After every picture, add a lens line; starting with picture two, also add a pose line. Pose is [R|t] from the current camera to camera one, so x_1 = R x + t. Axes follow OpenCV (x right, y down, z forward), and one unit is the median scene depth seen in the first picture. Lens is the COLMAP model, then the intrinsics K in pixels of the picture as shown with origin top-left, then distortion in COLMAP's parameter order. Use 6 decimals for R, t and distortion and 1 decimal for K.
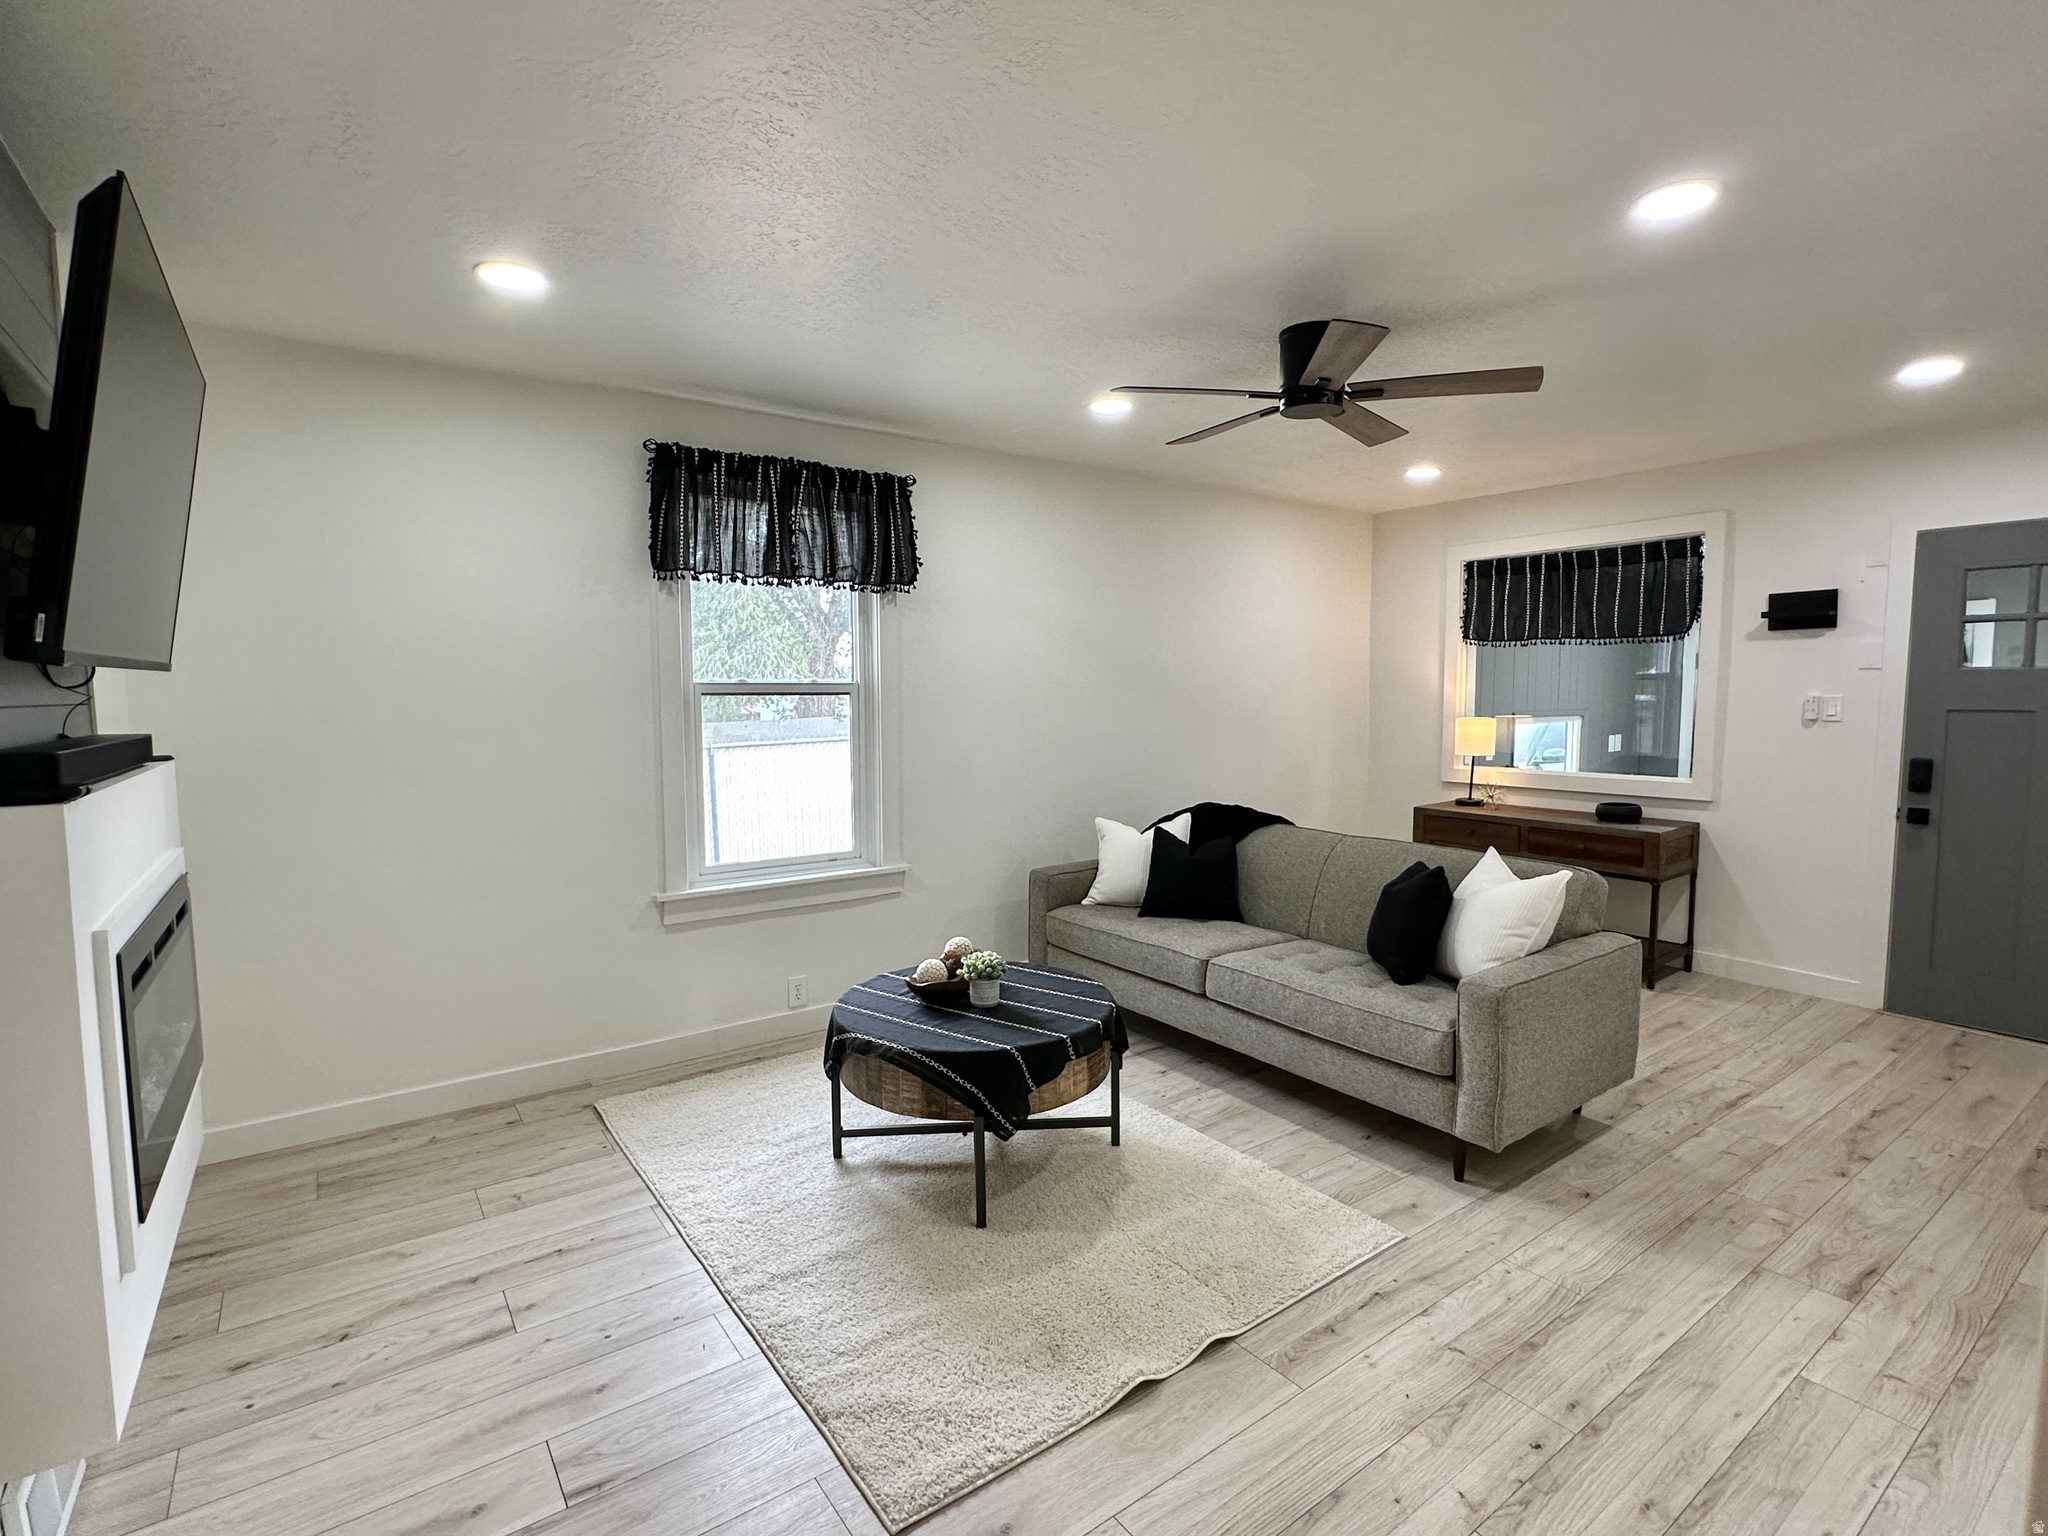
lens RADIAL K [[982.8, 0, 1018.2], [0, 982.8, 775.5], [0, 0, 1]] dist [-0.011110, 0.002211]
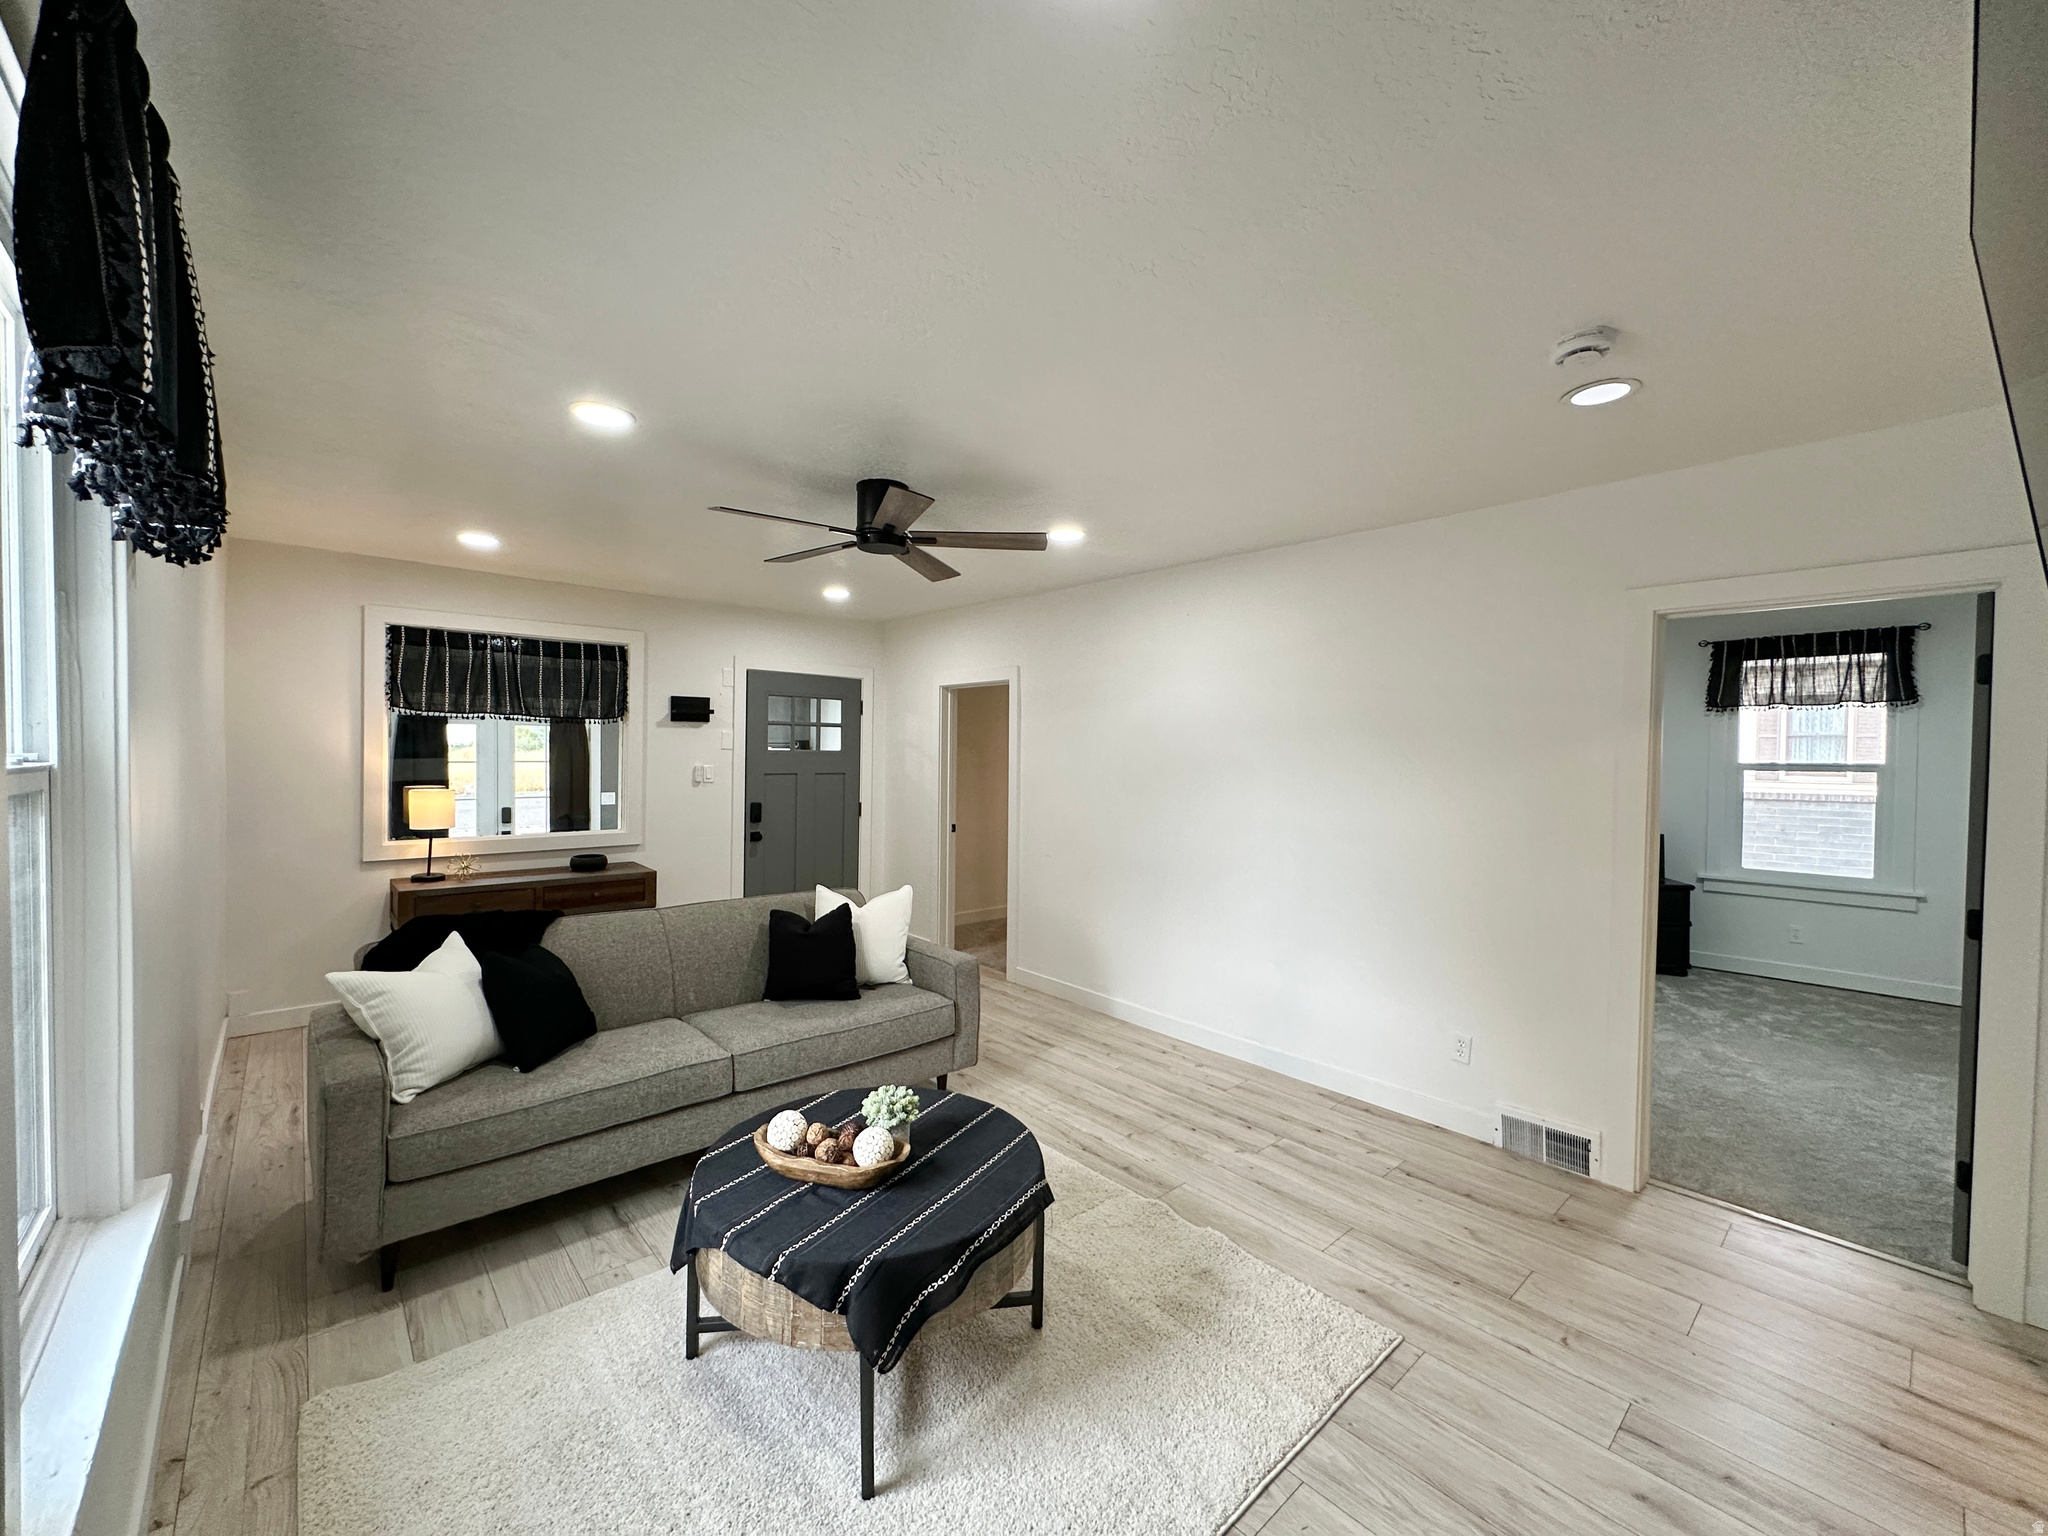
lens RADIAL K [[825.6, 0, 1018.2], [0, 825.6, 767.9], [0, 0, 1]] dist [-0.001114, -0.000161]
pose [[-0.103120, -0.016504, 0.994532, -0.627969], [0.072791, 0.997056, 0.024093, -0.089299], [-0.992002, 0.074877, -0.101615, 0.780678]]
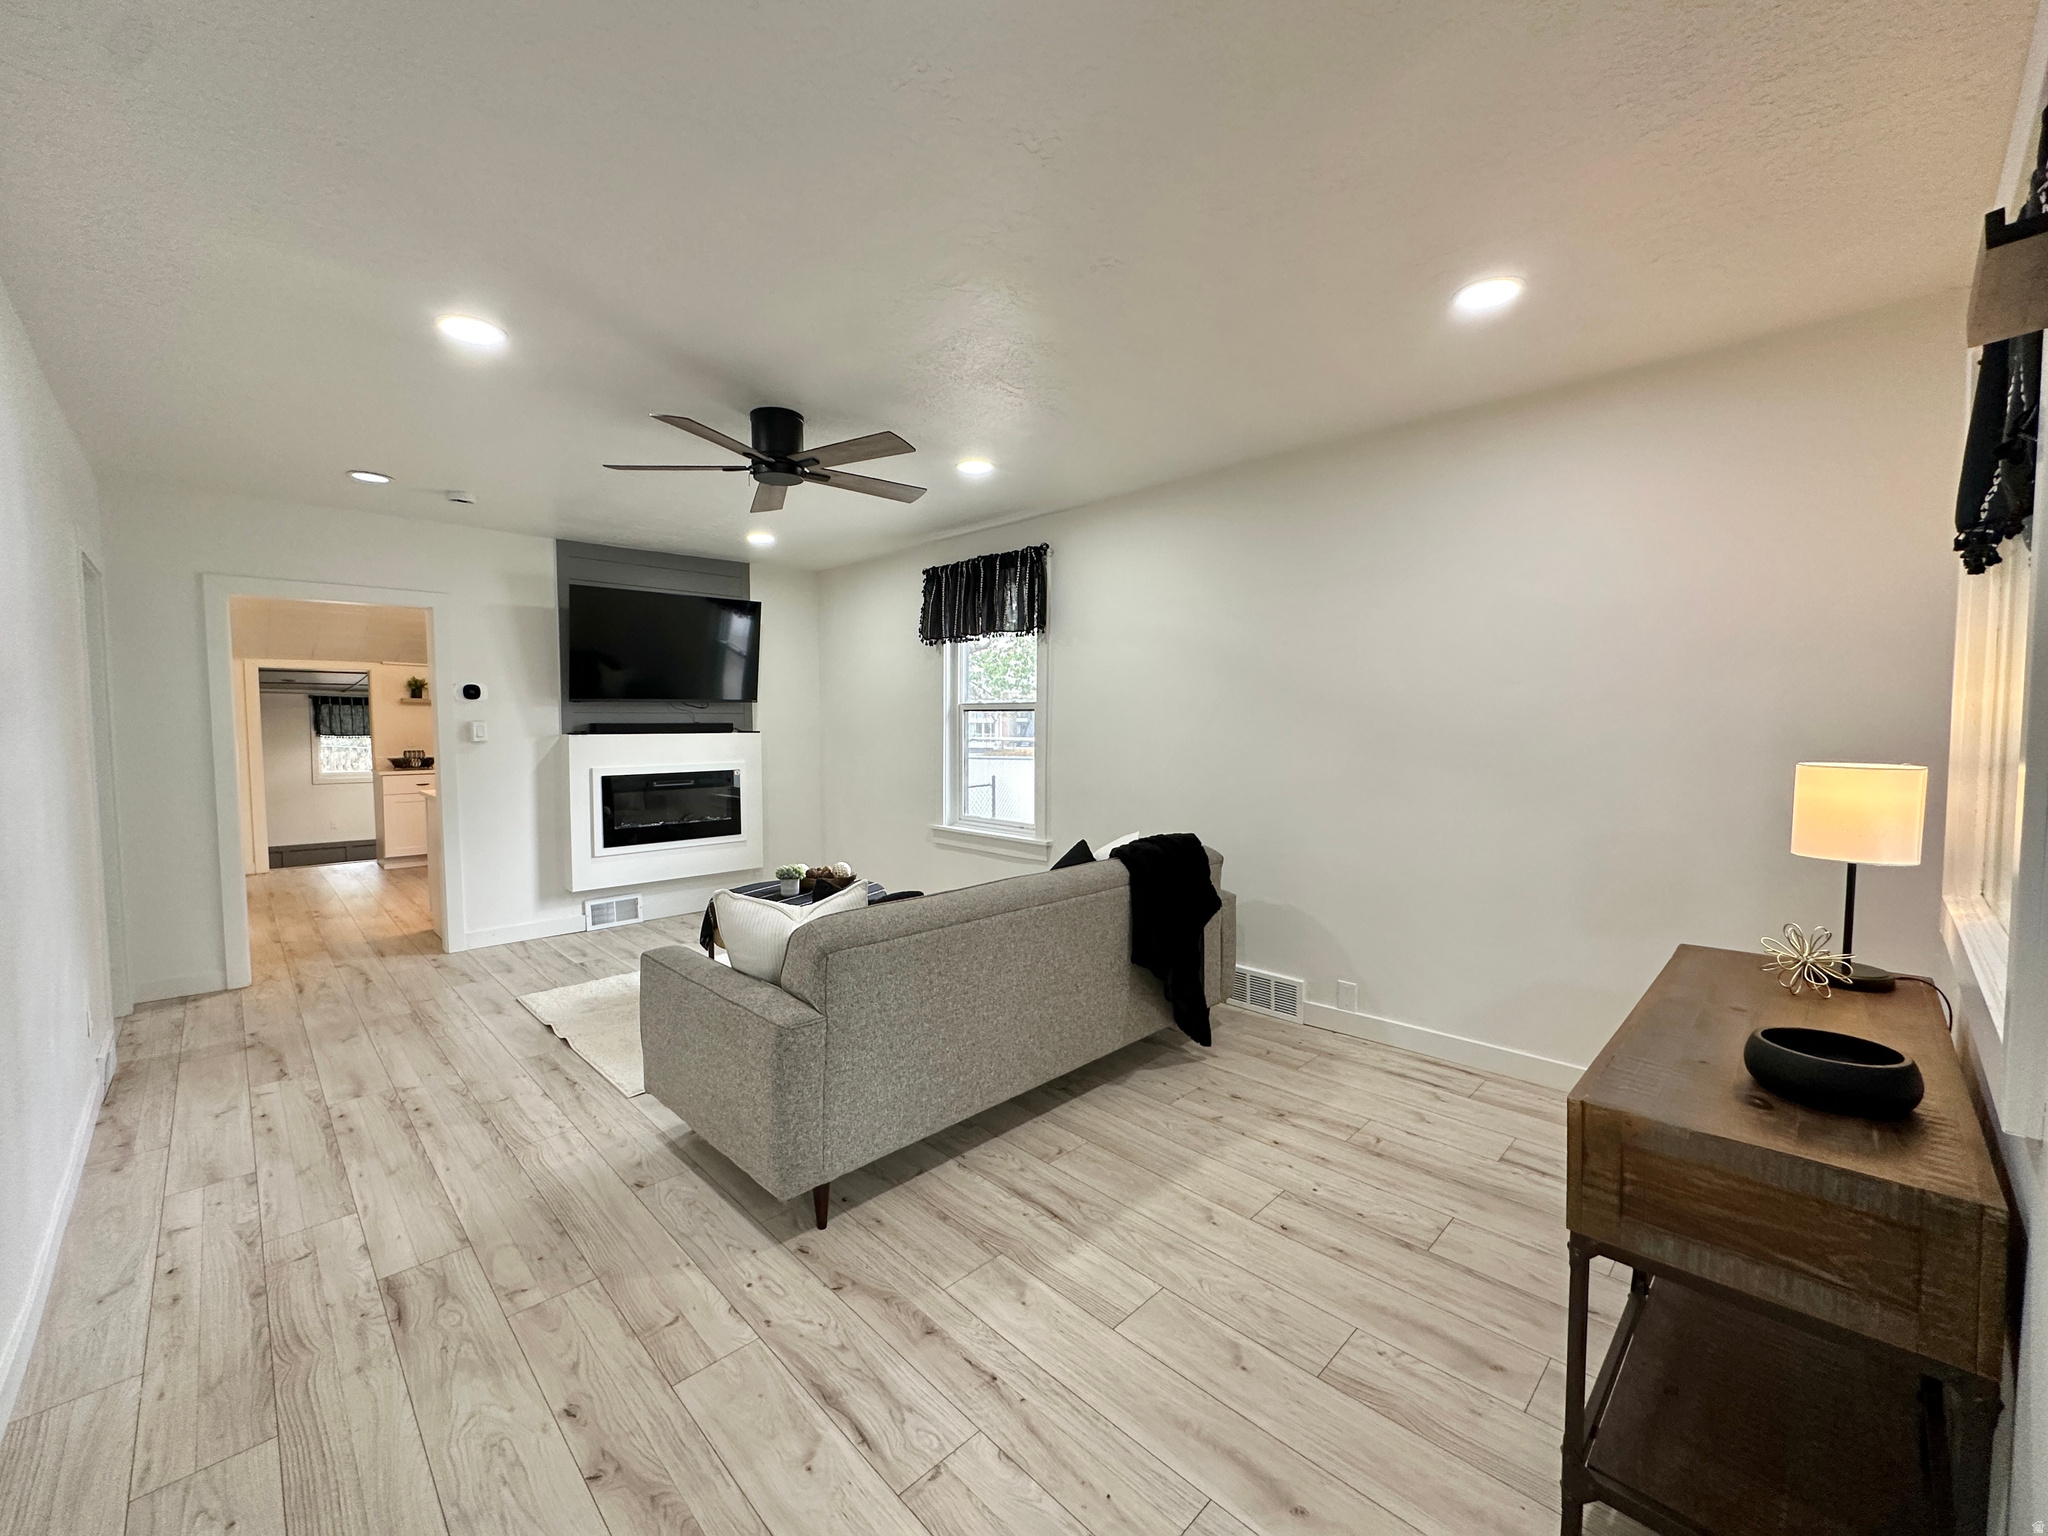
lens RADIAL K [[825.6, 0, 1013.2], [0, 825.6, 768.0], [0, 0, 1]] dist [-0.001114, -0.000161]
pose [[0.145206, 0.060136, -0.987572, 1.139966], [-0.084607, 0.995250, 0.048163, -0.065686], [0.985777, 0.076562, 0.149604, 0.948409]]
